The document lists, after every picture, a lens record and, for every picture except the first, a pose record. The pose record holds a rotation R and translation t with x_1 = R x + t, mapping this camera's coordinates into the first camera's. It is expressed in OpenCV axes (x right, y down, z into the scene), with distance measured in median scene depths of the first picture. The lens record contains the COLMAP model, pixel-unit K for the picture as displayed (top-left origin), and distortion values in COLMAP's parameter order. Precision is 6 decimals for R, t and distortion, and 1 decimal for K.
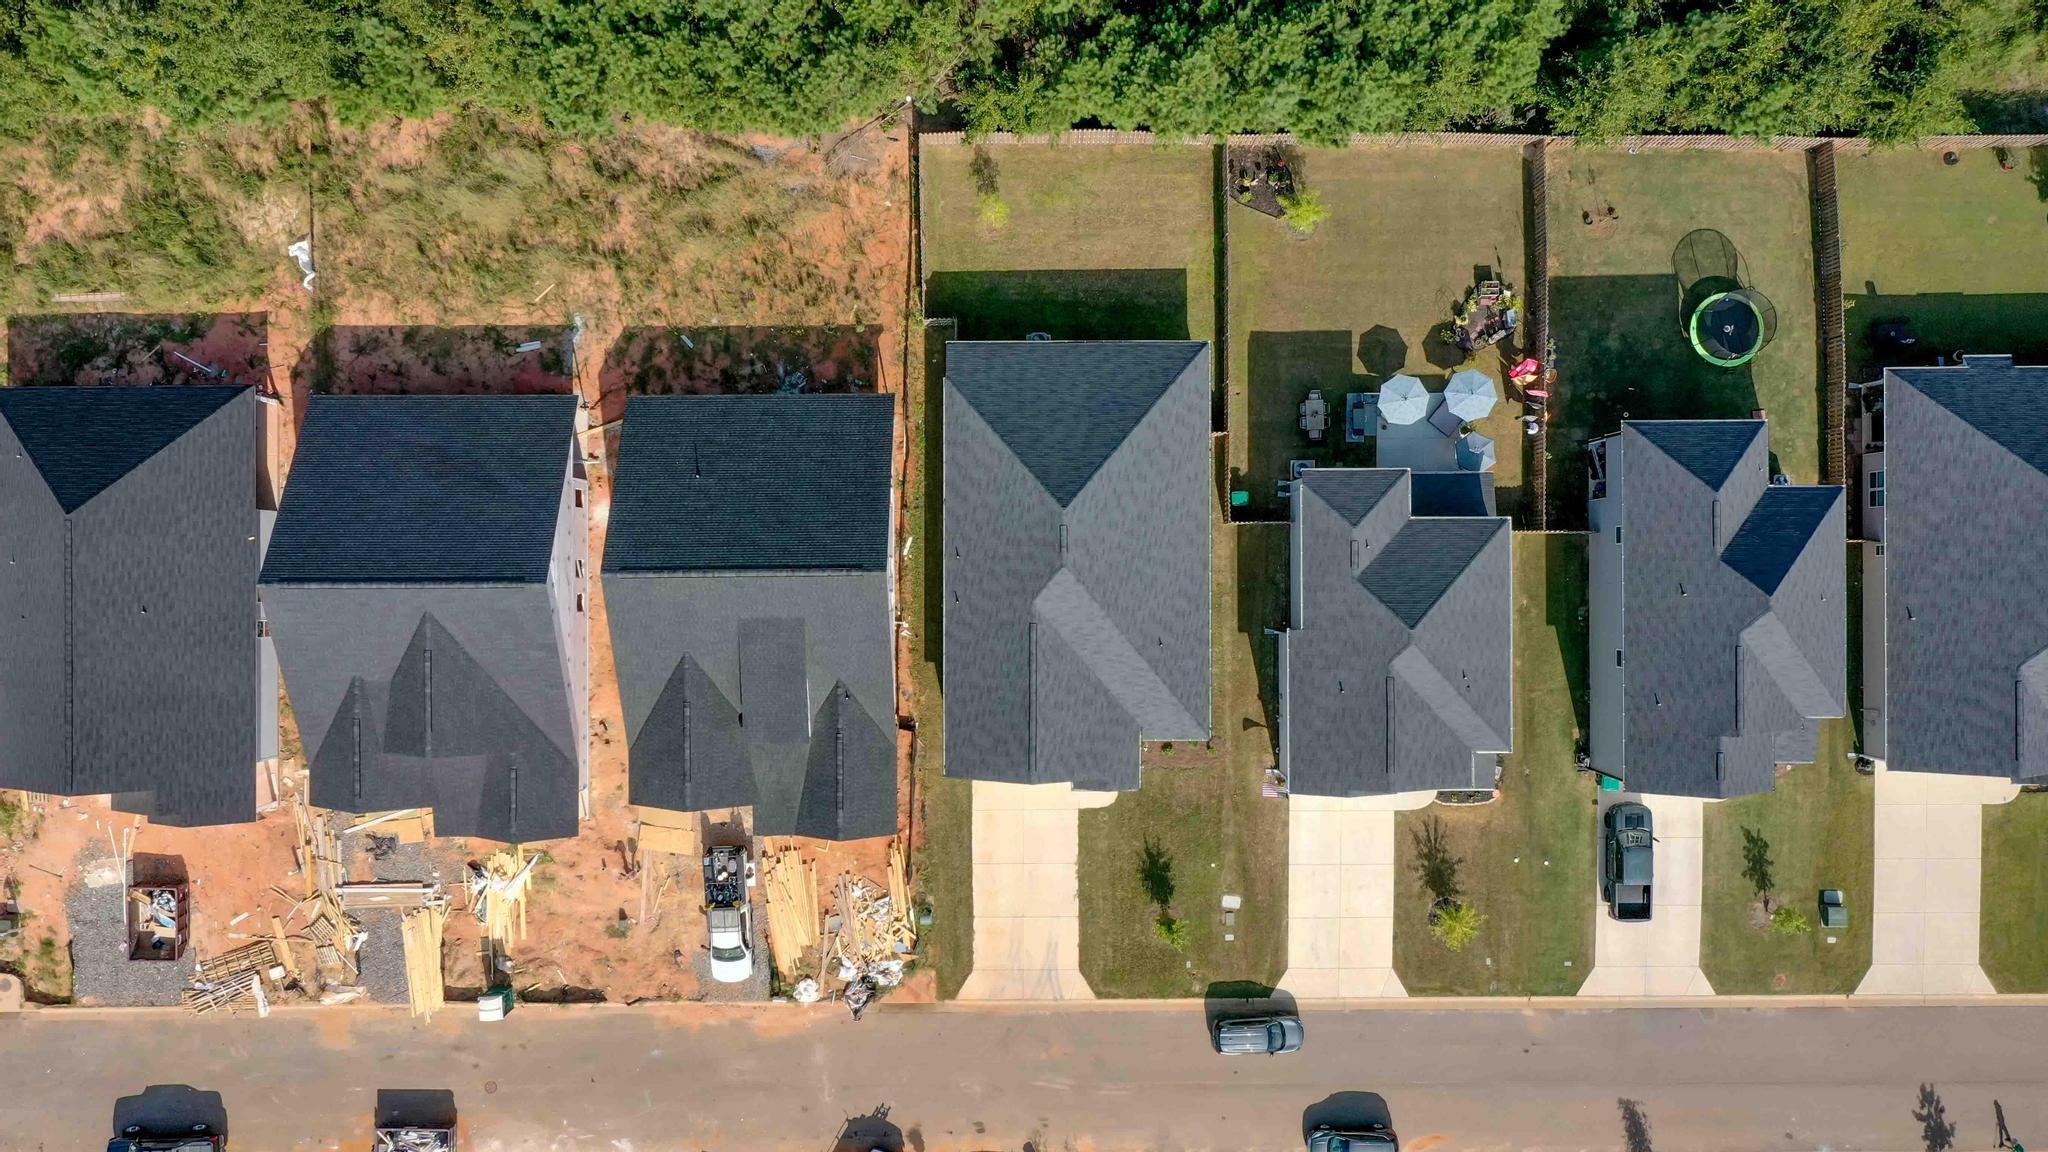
lens RADIAL K [[1633.1, 0, 1024.0], [0, 1633.1, 576.0], [0, 0, 1]] dist [0.012296, 0.012252]
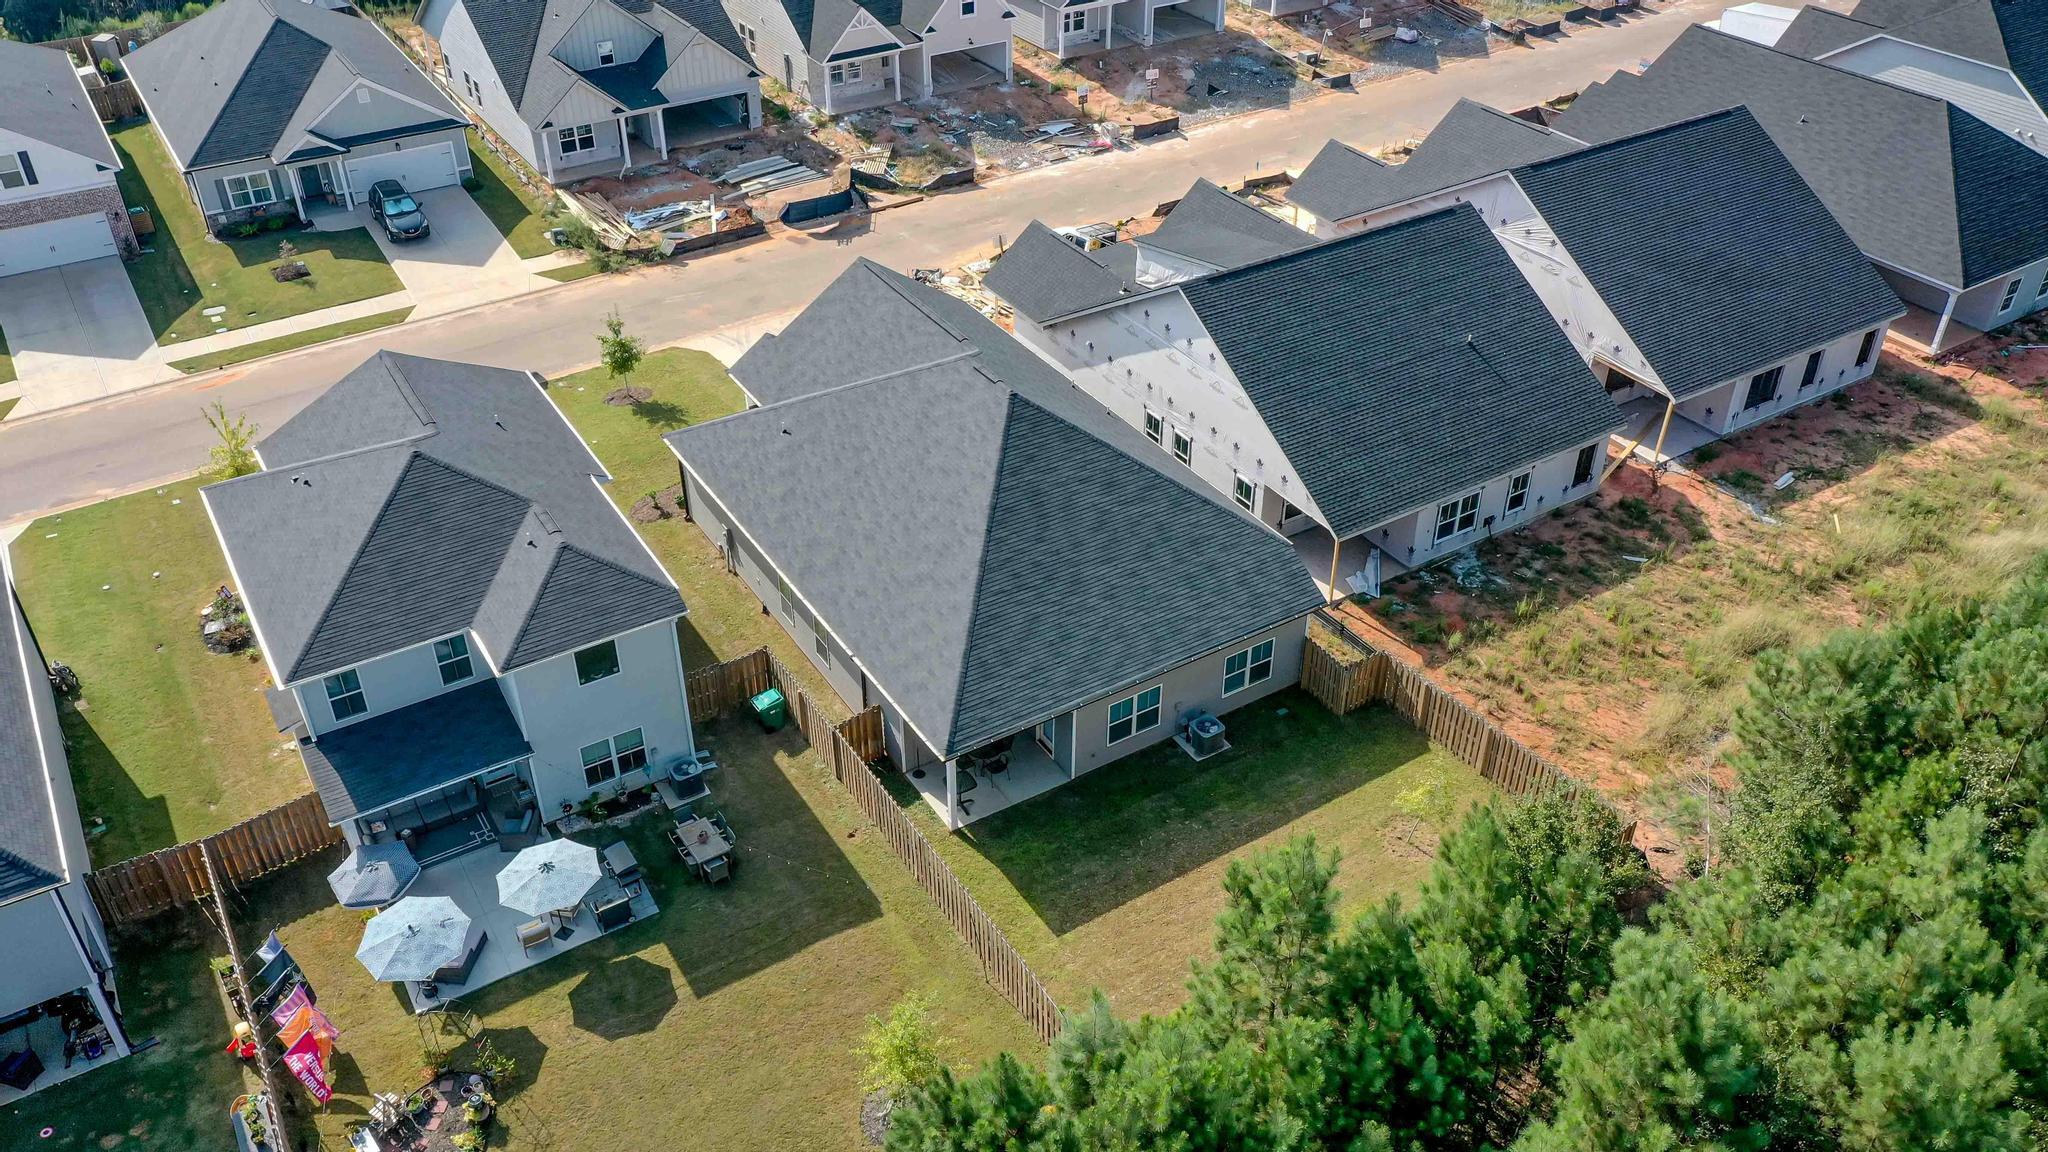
lens RADIAL K [[1633.1, 0, 1024.0], [0, 1633.1, 576.0], [0, 0, 1]] dist [0.012296, 0.012252]
pose [[-0.850842, 0.302016, -0.429947, 0.290844], [-0.525398, -0.481182, 0.701727, -0.482554], [0.005050, 0.822952, 0.568088, 0.630364]]
